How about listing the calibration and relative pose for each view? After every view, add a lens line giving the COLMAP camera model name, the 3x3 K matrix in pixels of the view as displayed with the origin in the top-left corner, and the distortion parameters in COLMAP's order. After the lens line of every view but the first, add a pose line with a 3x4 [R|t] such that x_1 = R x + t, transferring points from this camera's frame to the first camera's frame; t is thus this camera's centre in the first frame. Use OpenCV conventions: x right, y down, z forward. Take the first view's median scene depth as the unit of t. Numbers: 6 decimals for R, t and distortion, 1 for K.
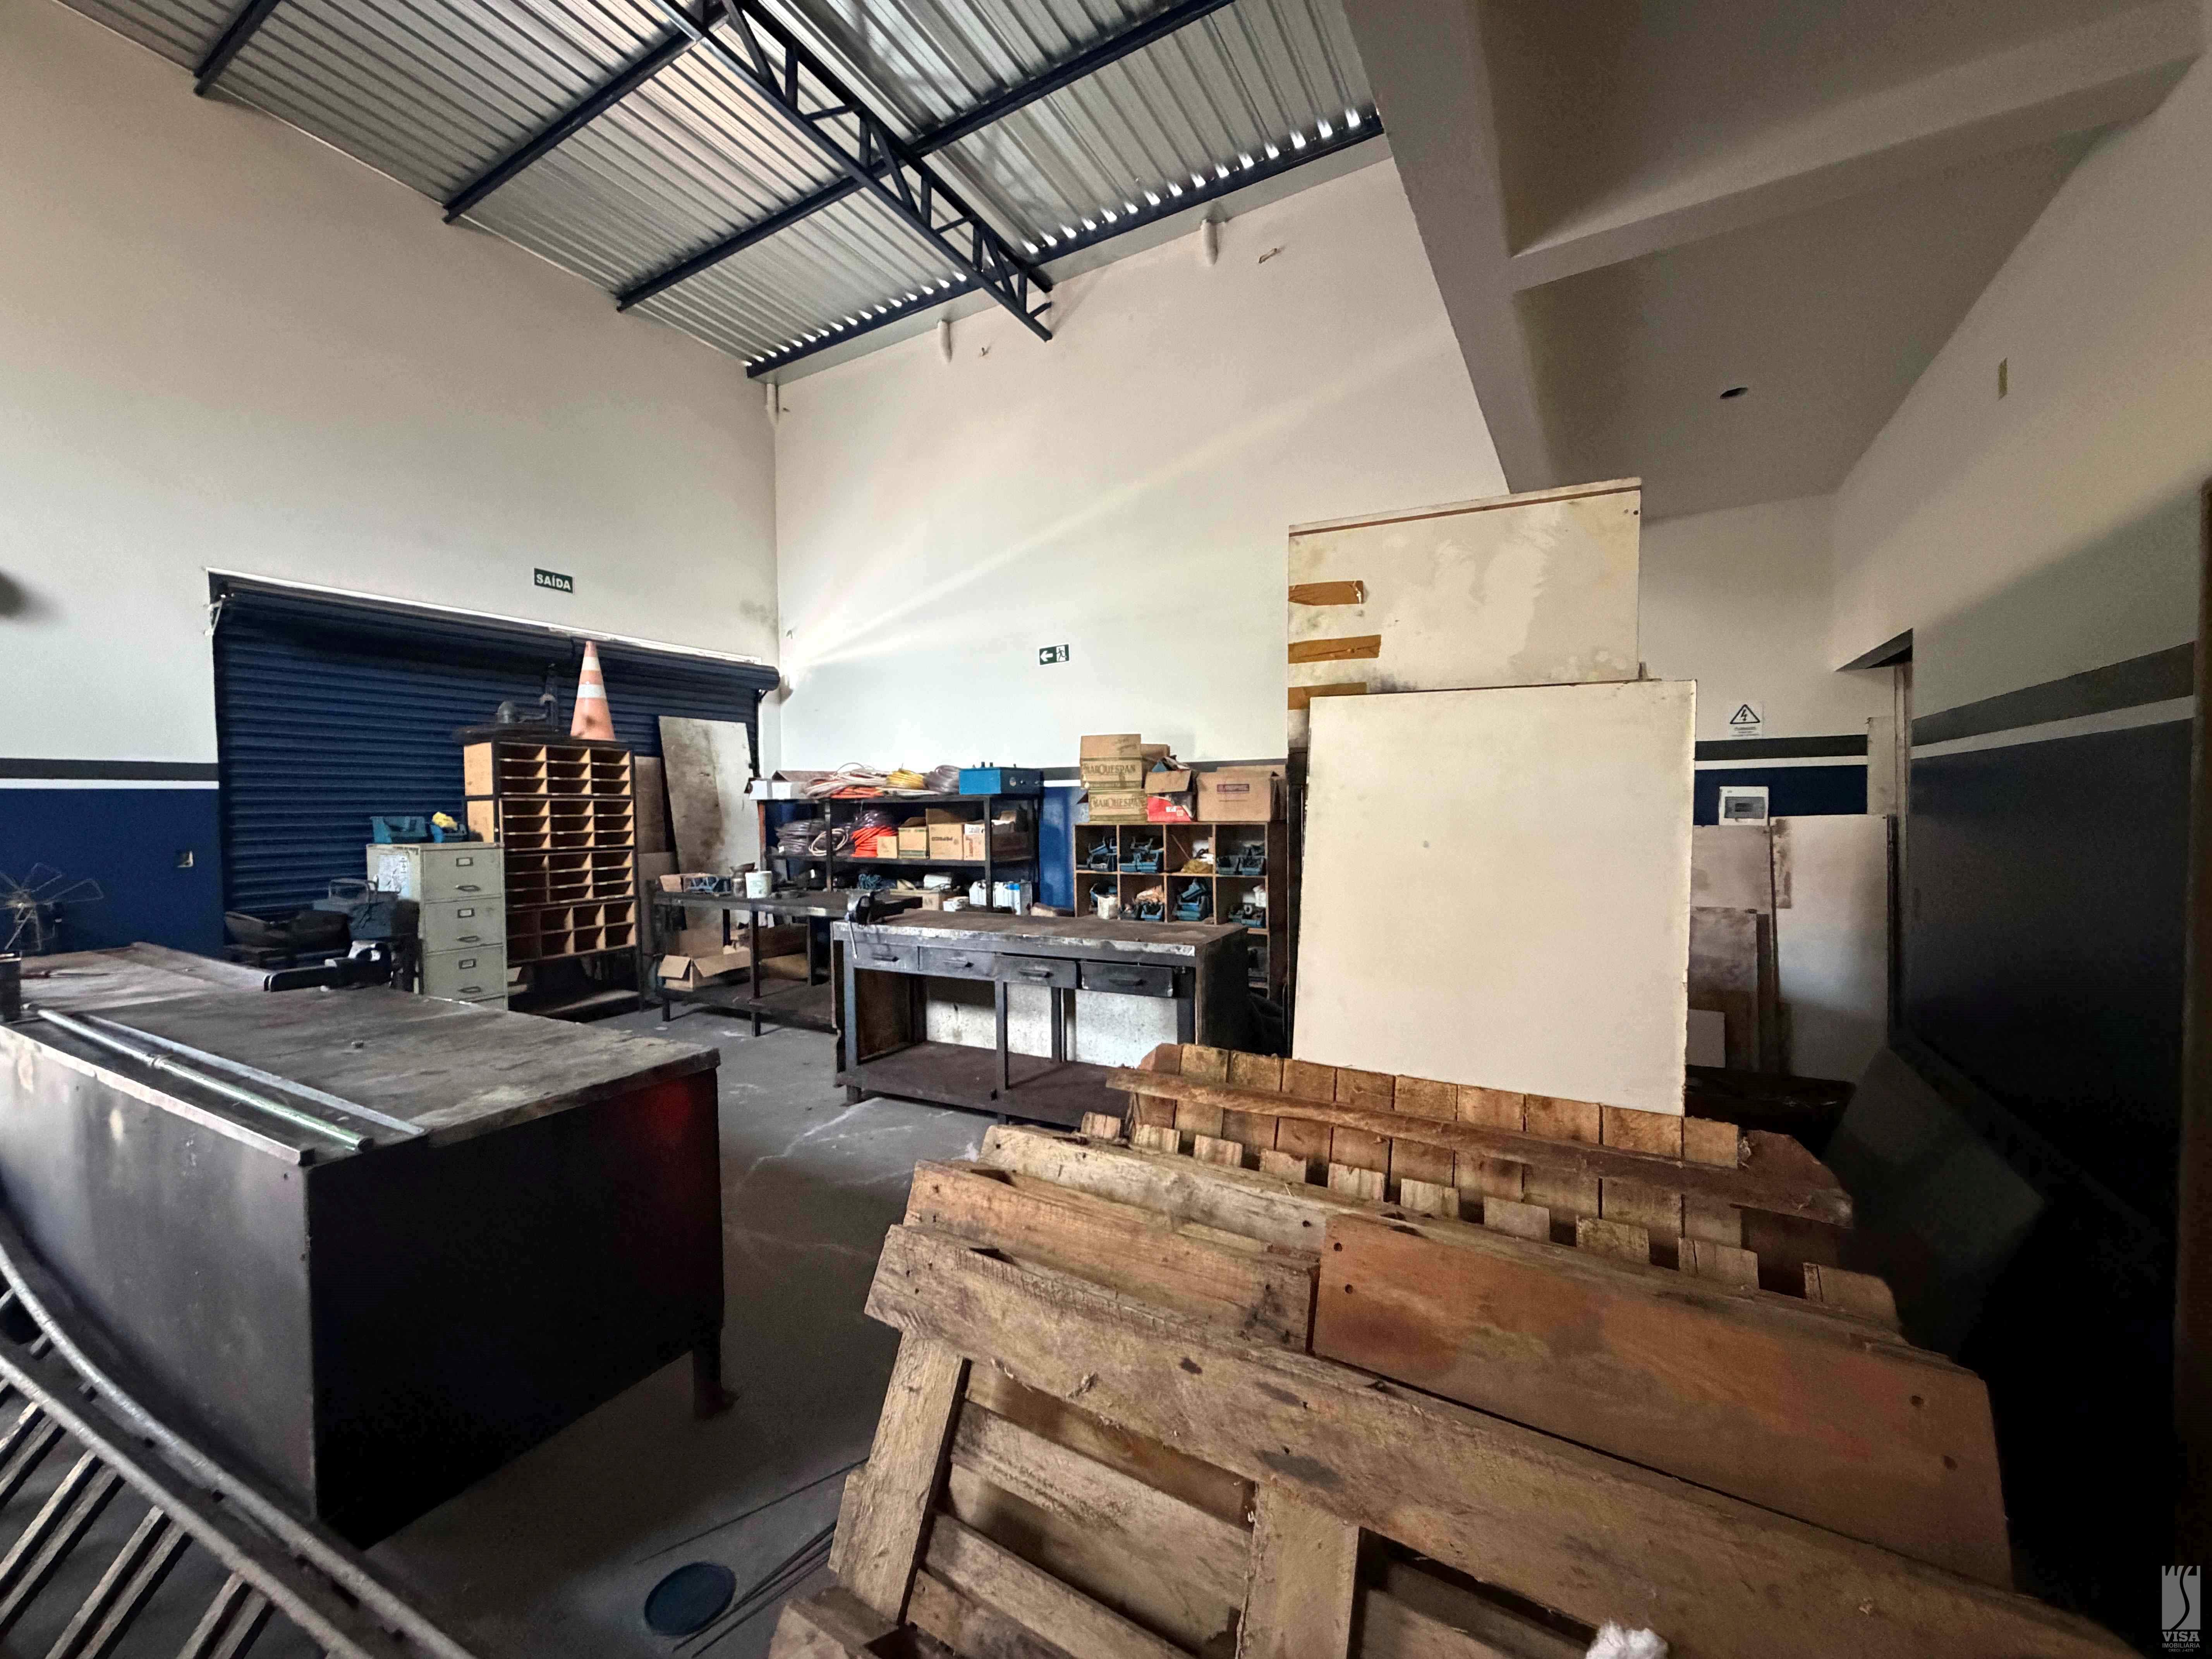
lens RADIAL K [[880.1, 0, 1103.2], [0, 880.1, 826.7], [0, 0, 1]] dist [-0.000465, 0.000258]
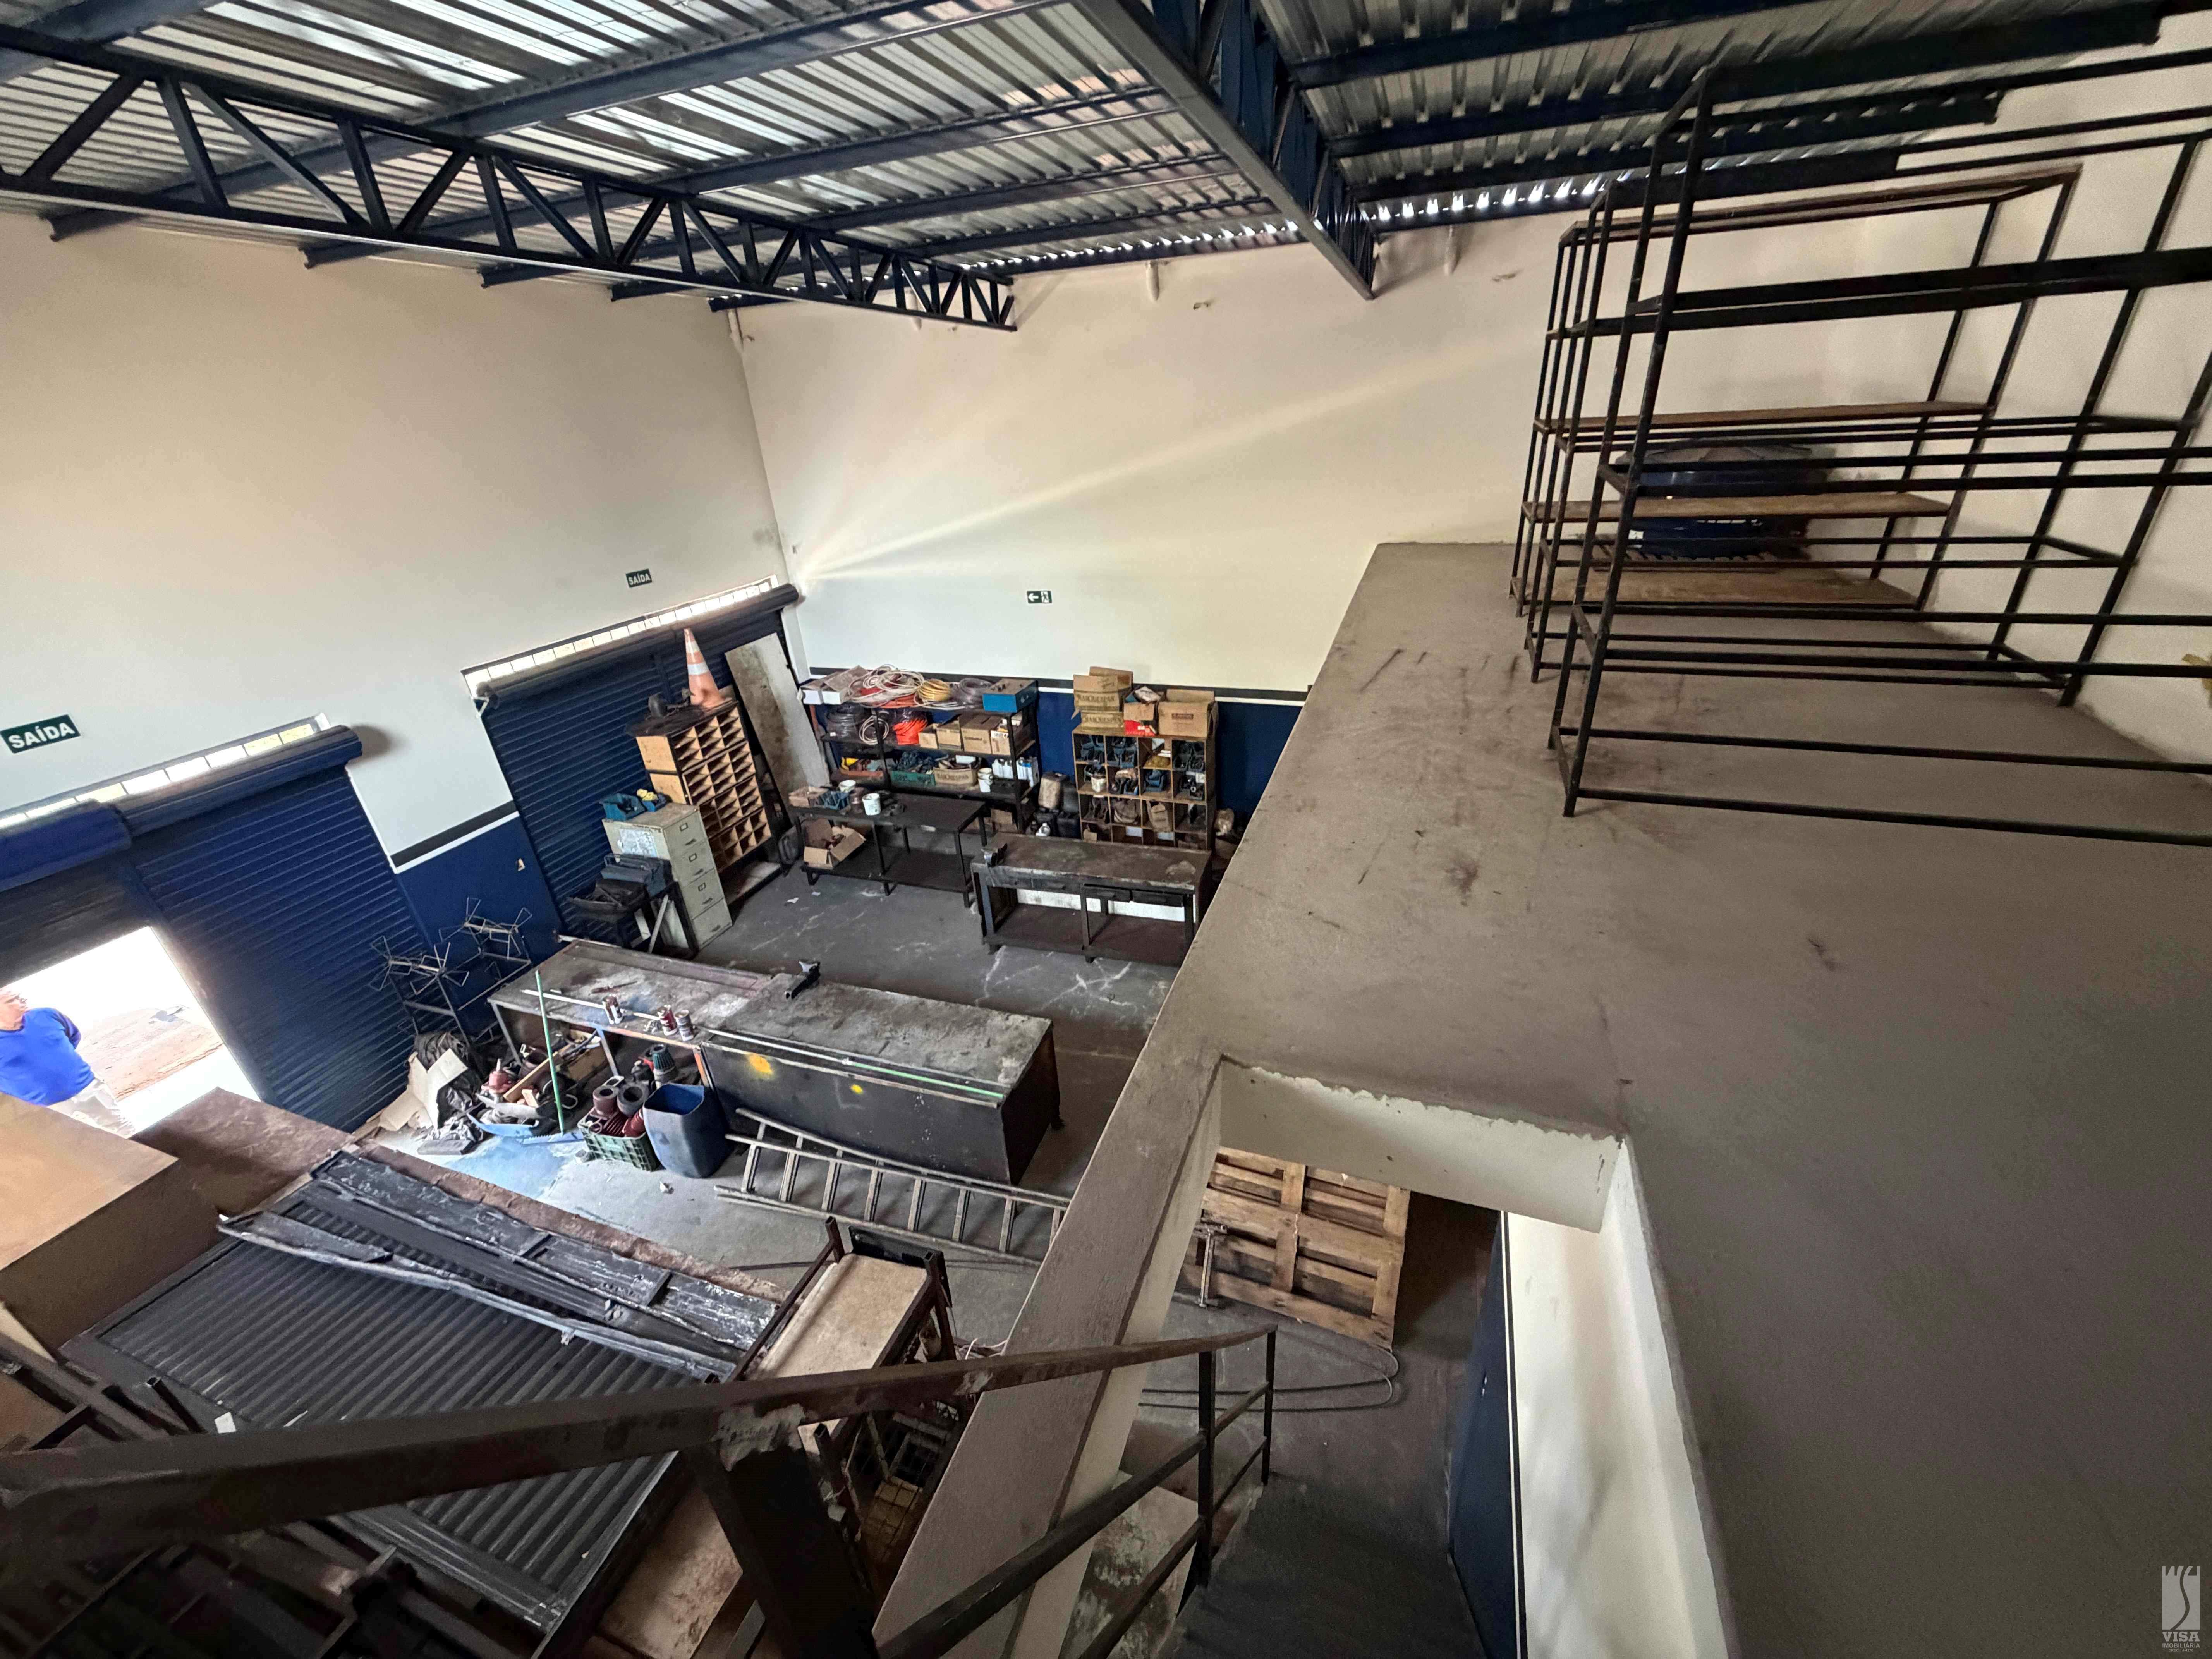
lens RADIAL K [[880.1, 0, 1102.5], [0, 880.1, 826.8], [0, 0, 1]] dist [-0.000465, 0.000258]
pose [[0.983893, -0.120182, 0.132328, -0.195461], [0.055337, 0.908672, 0.413827, -0.462384], [-0.169977, -0.399839, 0.900687, -0.394285]]
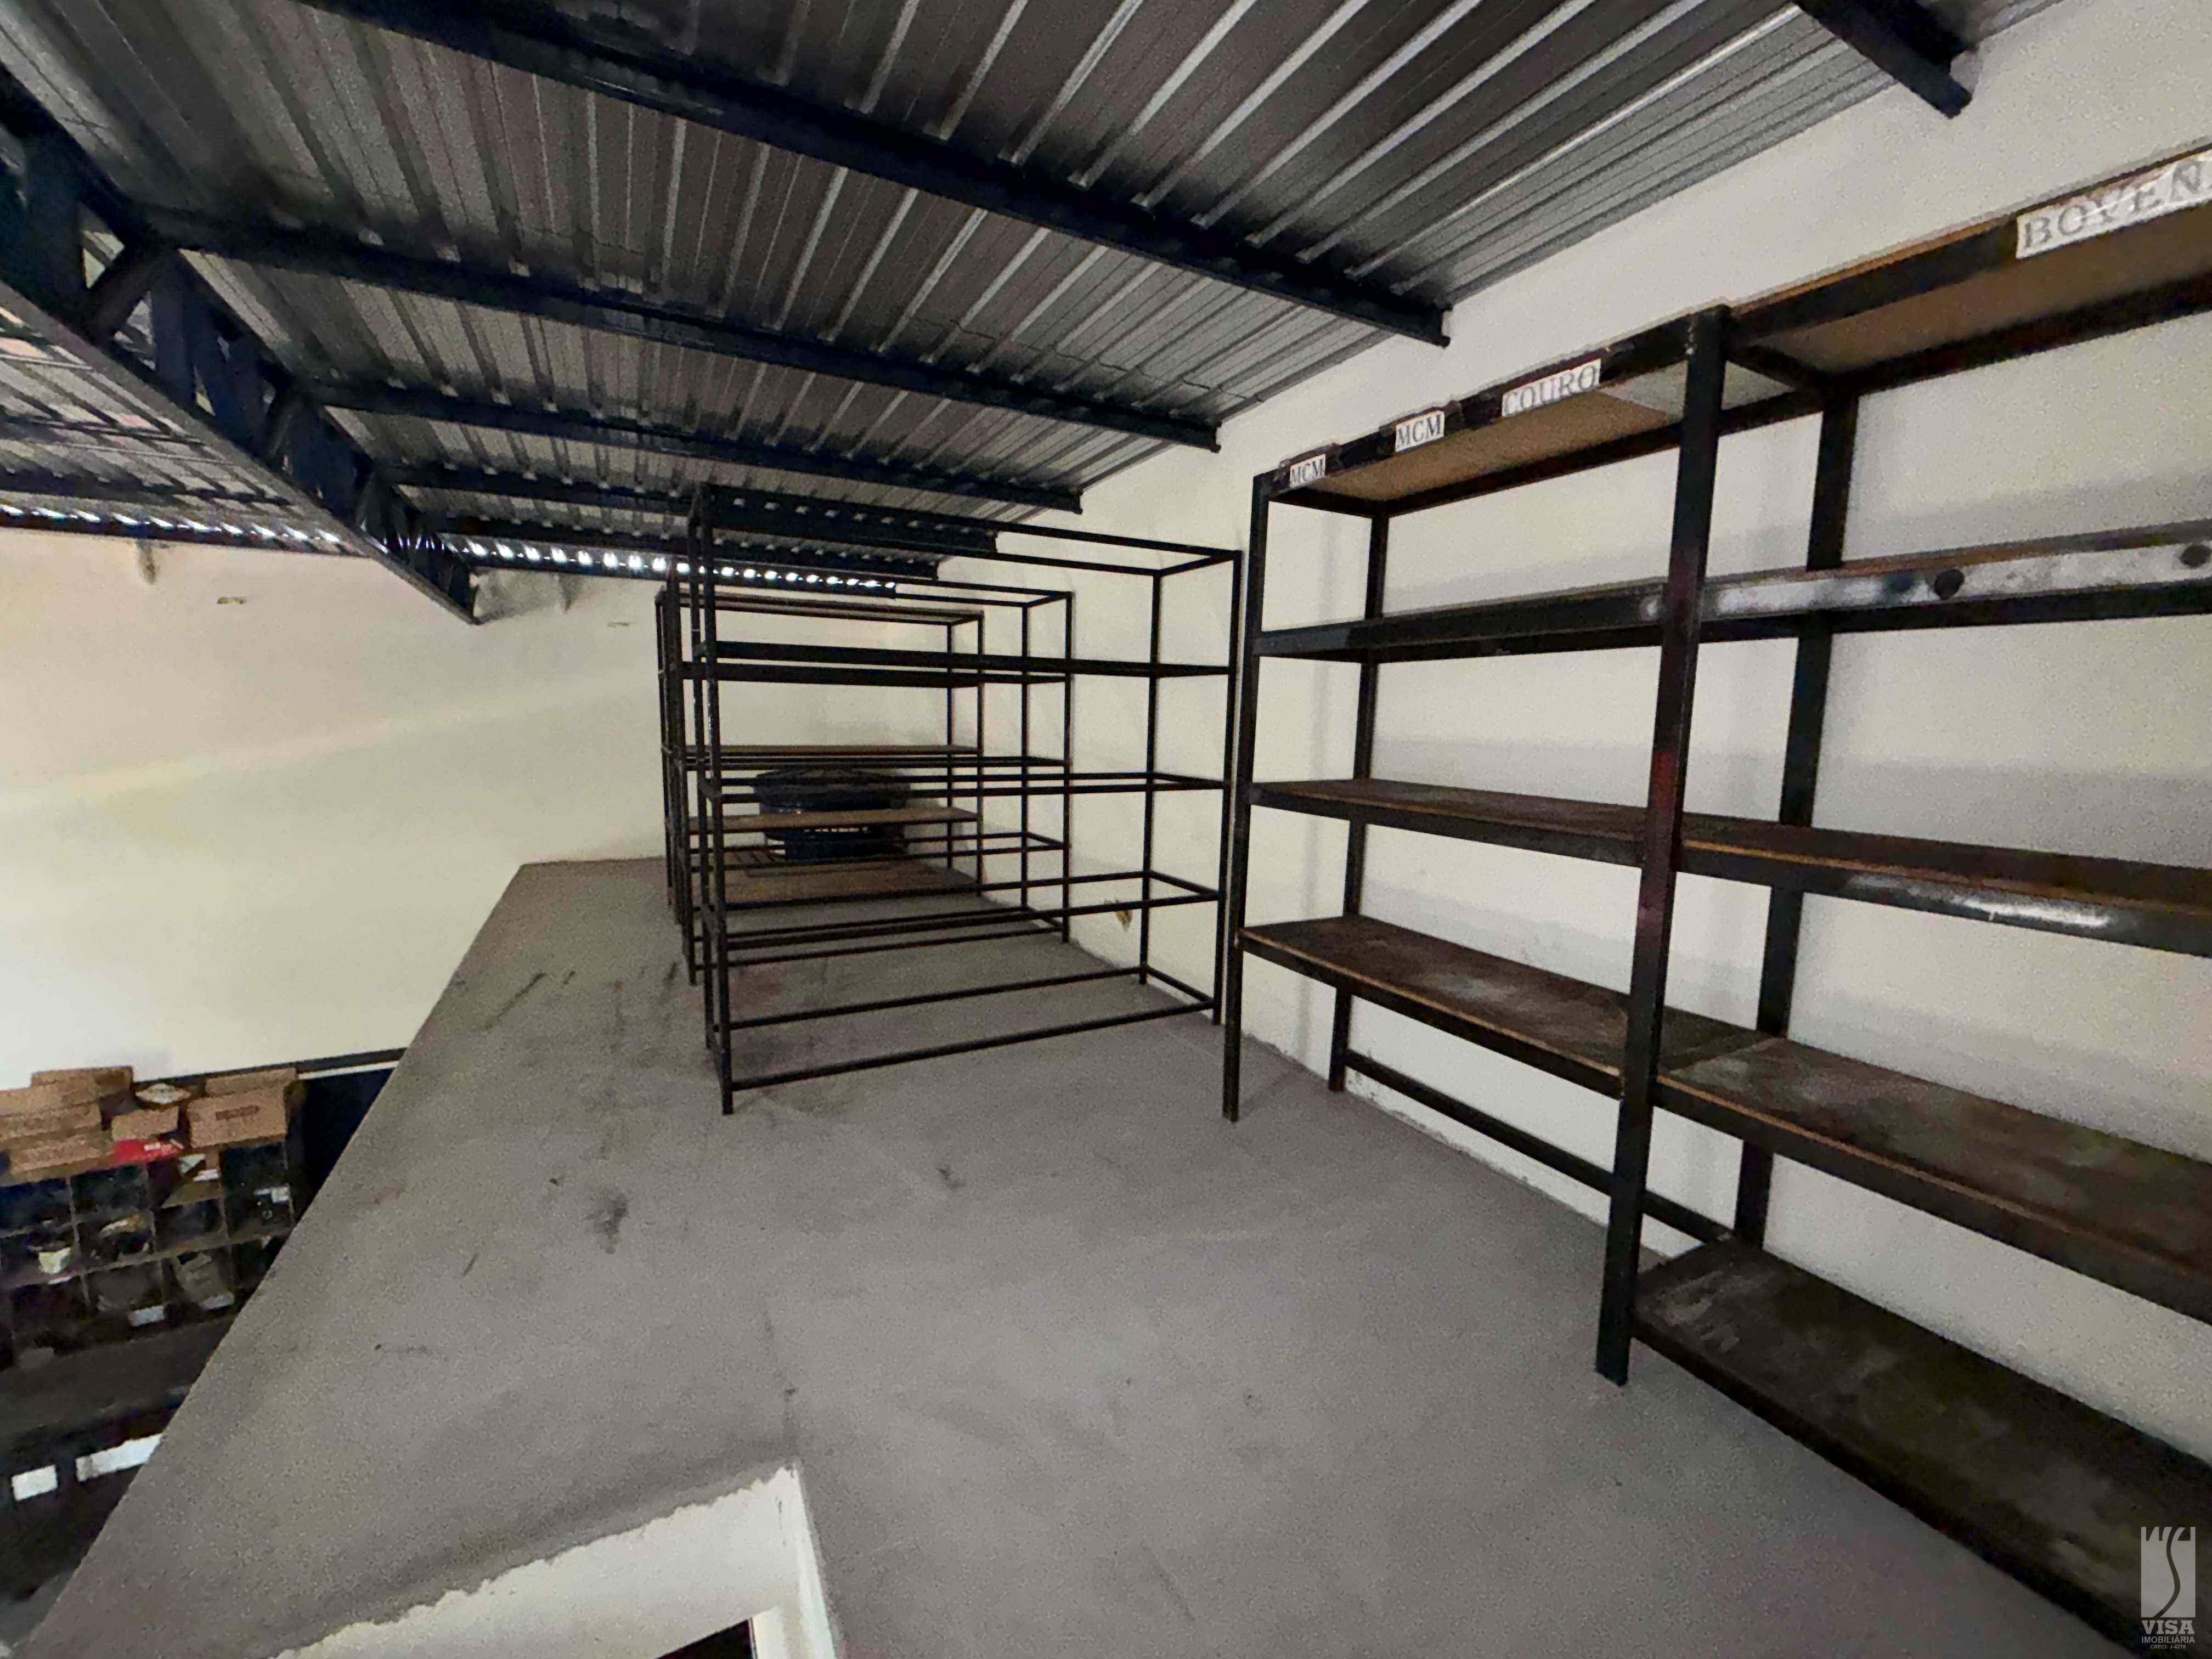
lens RADIAL K [[880.1, 0, 1105.3], [0, 880.1, 822.1], [0, 0, 1]] dist [-0.000465, 0.000258]
pose [[0.525893, -0.086252, 0.846166, -0.157911], [0.002673, 0.995008, 0.099762, -0.454050], [-0.850546, -0.050203, 0.523499, -0.407714]]
